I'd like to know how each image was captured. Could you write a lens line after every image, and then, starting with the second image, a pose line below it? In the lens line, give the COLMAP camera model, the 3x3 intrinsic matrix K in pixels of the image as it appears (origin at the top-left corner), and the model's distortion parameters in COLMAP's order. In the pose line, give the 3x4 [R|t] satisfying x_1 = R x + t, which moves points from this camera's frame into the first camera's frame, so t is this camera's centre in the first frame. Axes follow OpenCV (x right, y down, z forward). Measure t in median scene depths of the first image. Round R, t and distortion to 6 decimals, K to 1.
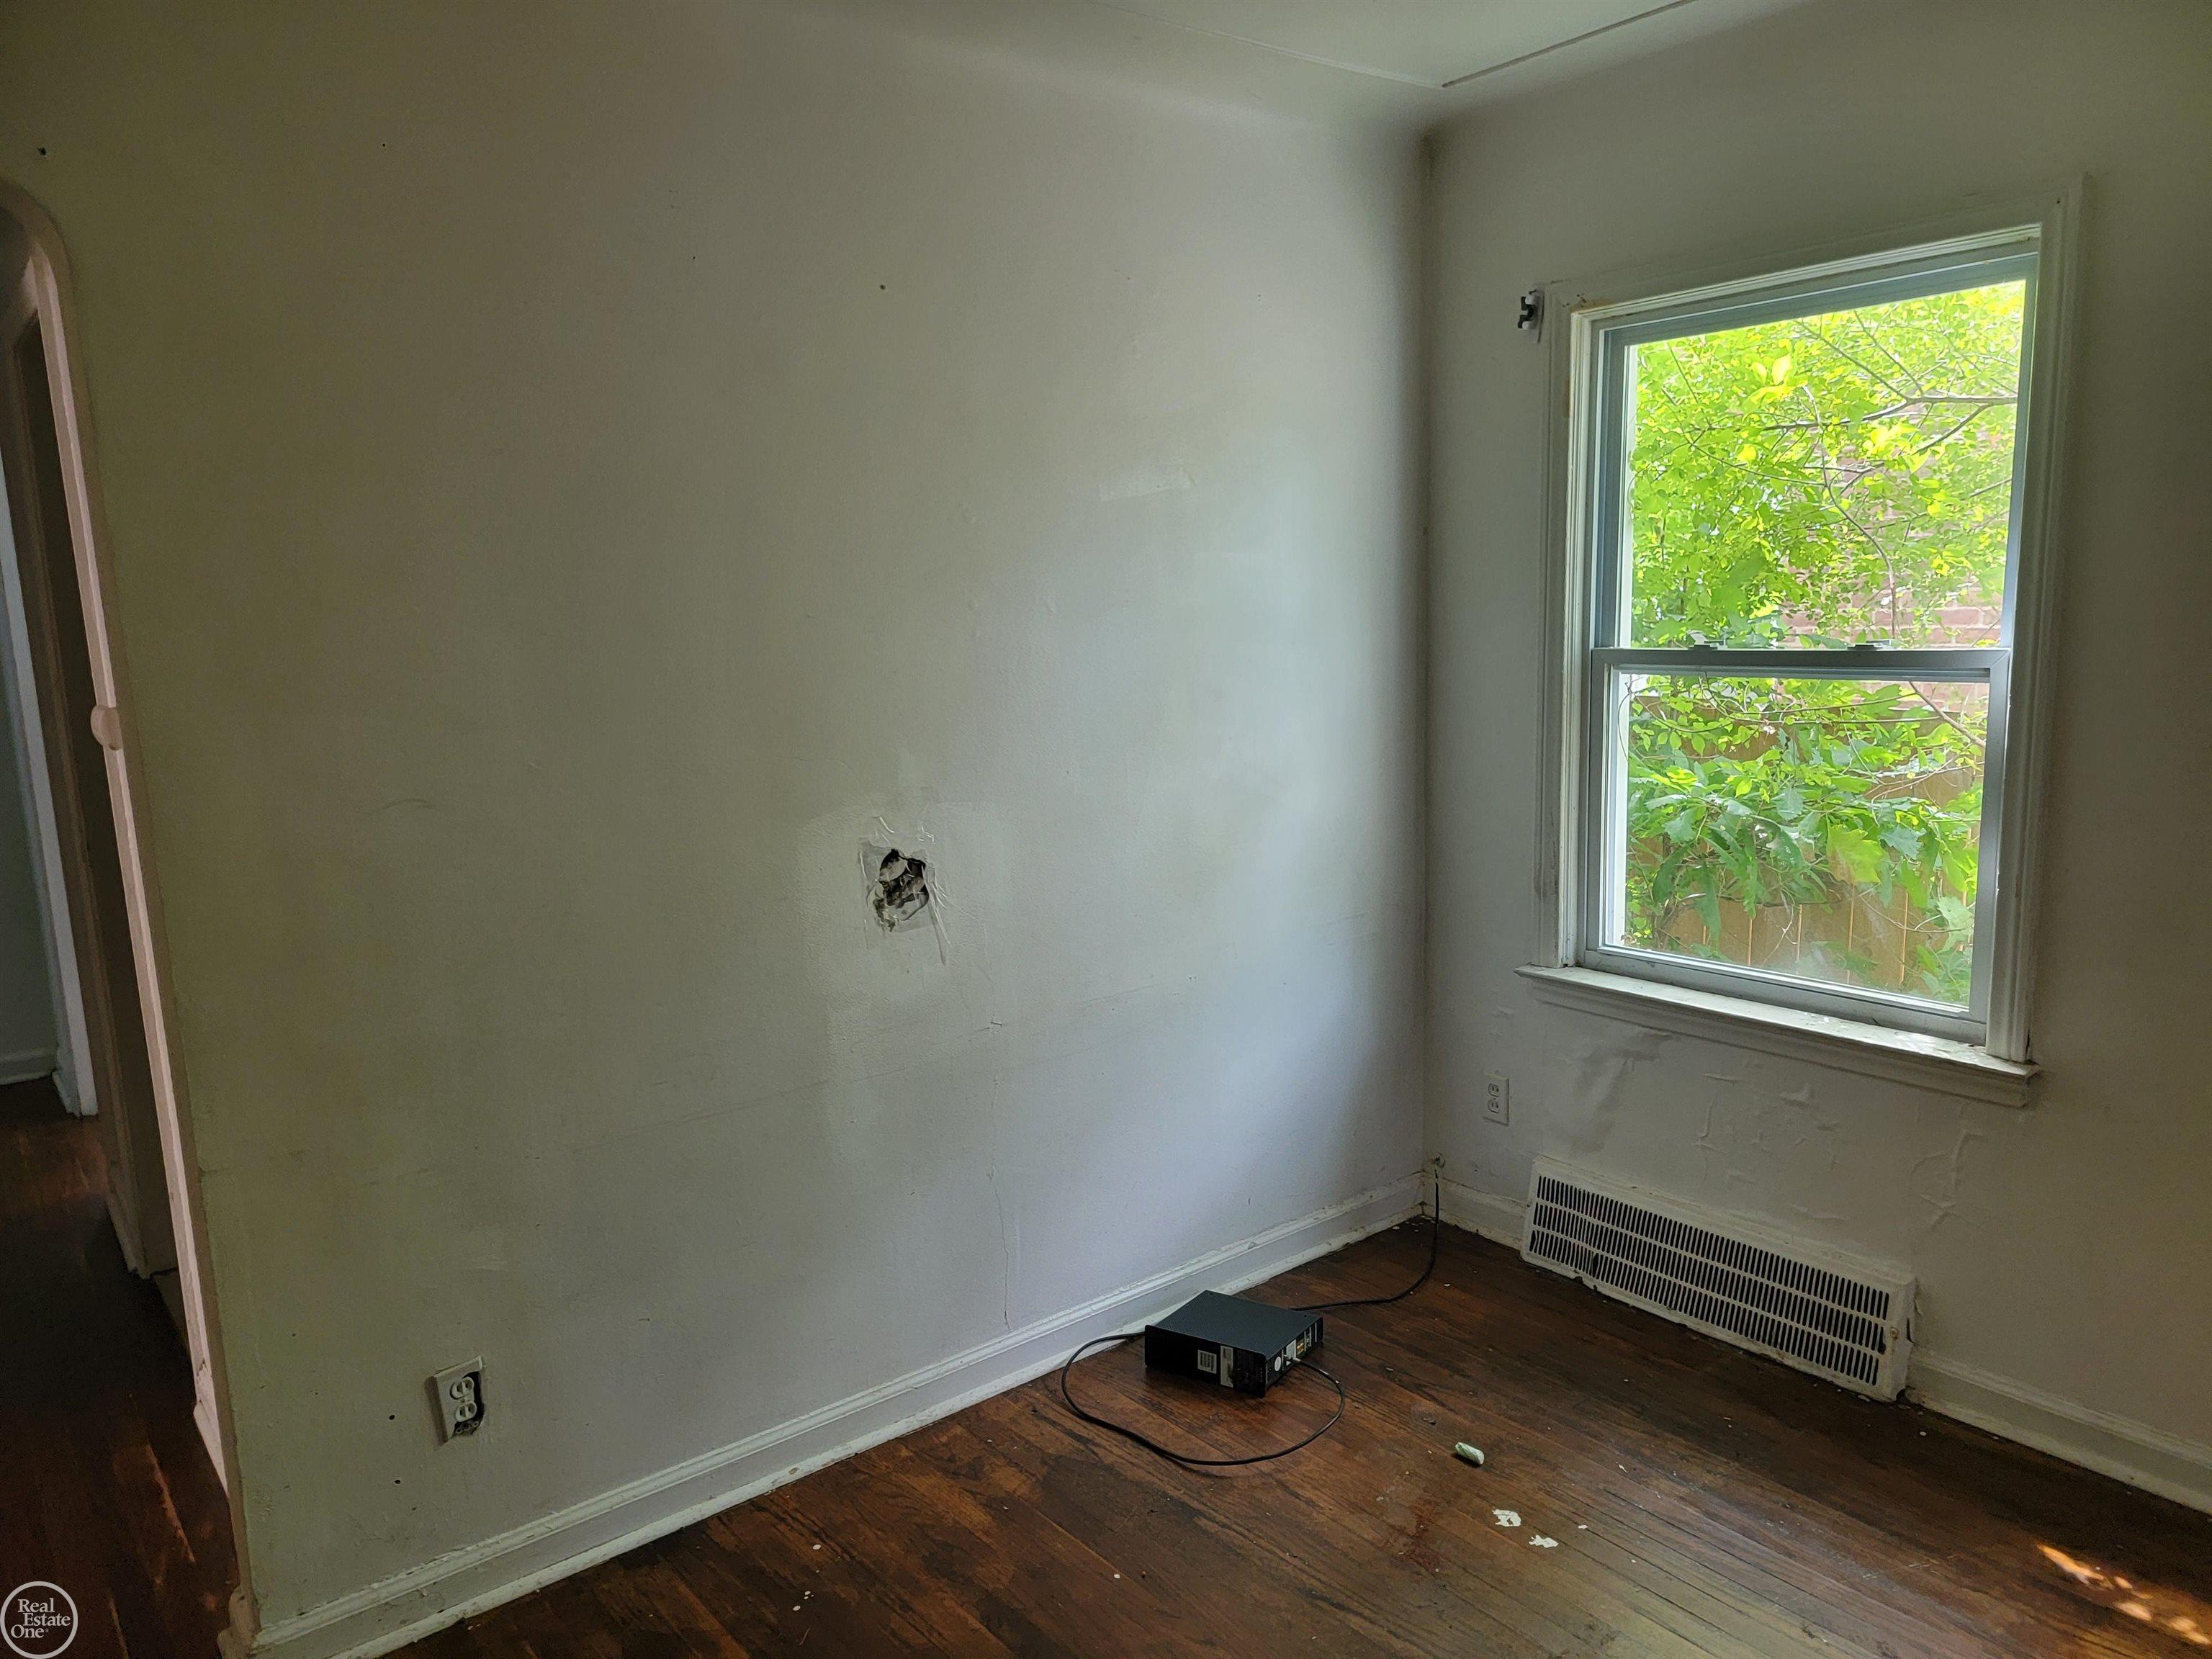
lens RADIAL K [[1573.0, 0, 1110.2], [0, 1573.0, 881.3], [0, 0, 1]] dist [0.089820, -0.073864]
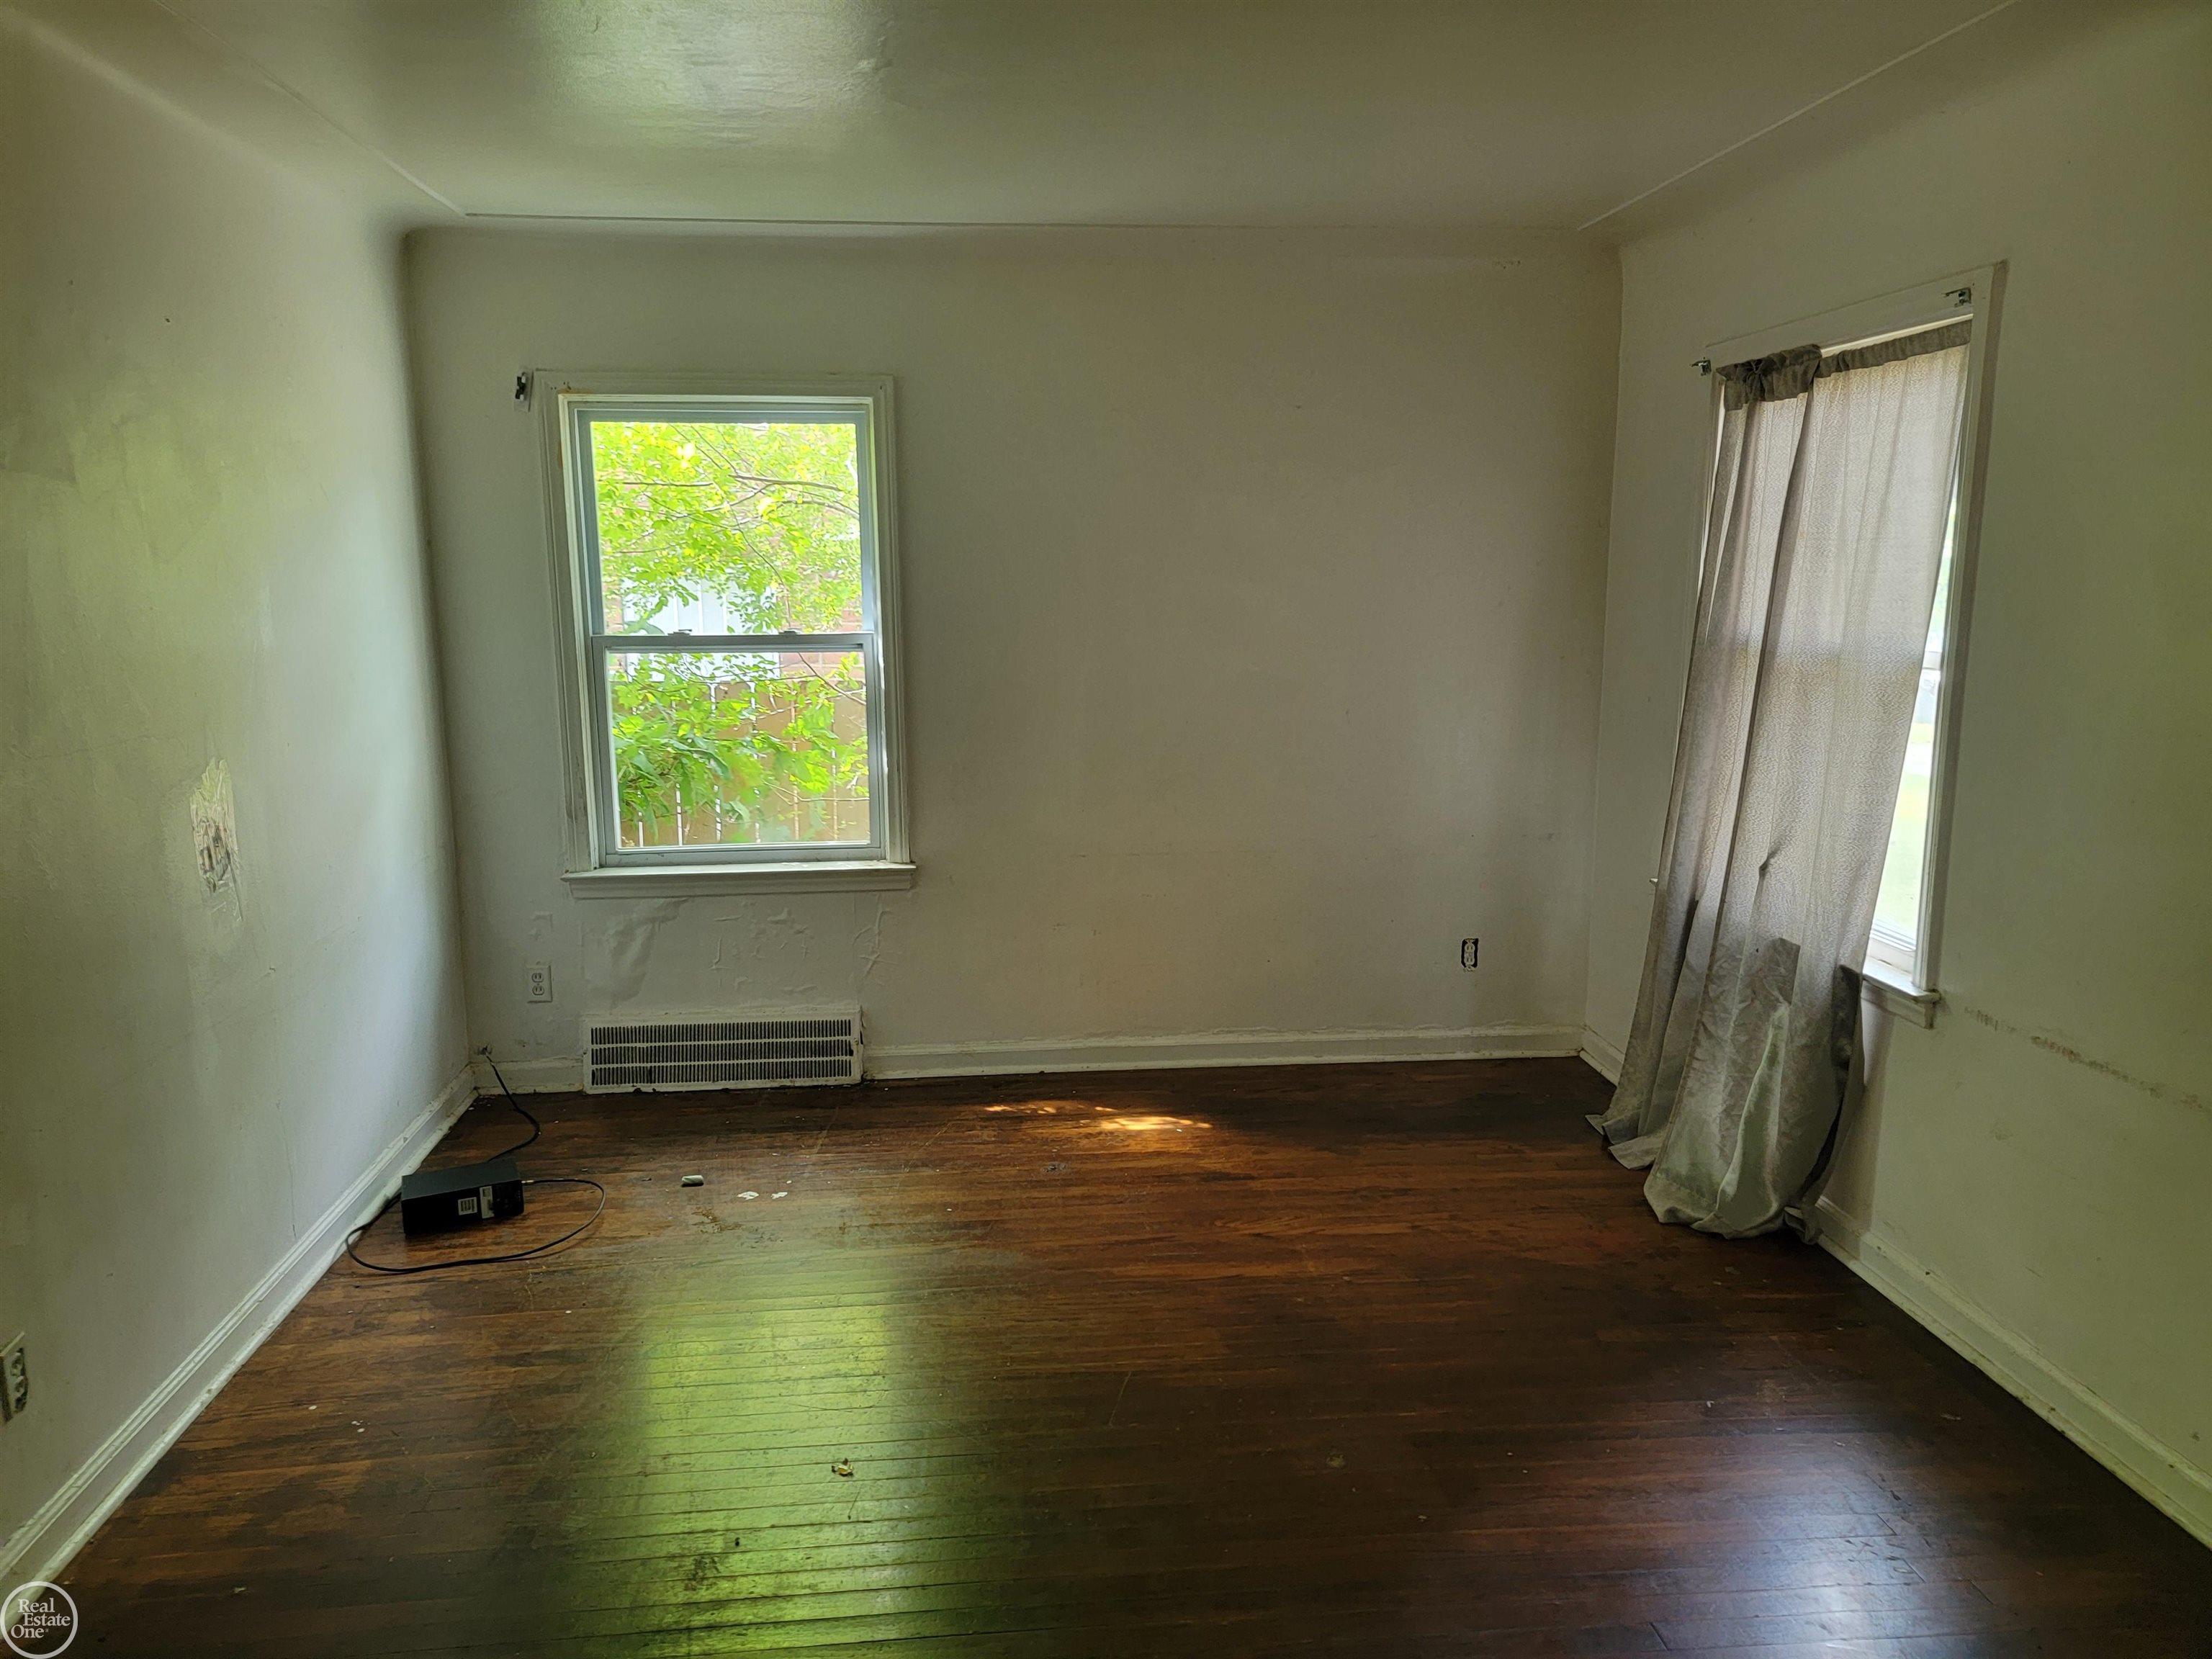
lens RADIAL K [[1573.0, 0, 1110.2], [0, 1573.0, 881.3], [0, 0, 1]] dist [0.089820, -0.073864]
pose [[0.539146, -0.140692, 0.830378, -0.679190], [0.147075, 0.986526, 0.071656, 0.035233], [-0.829271, 0.083494, 0.552574, -0.137589]]
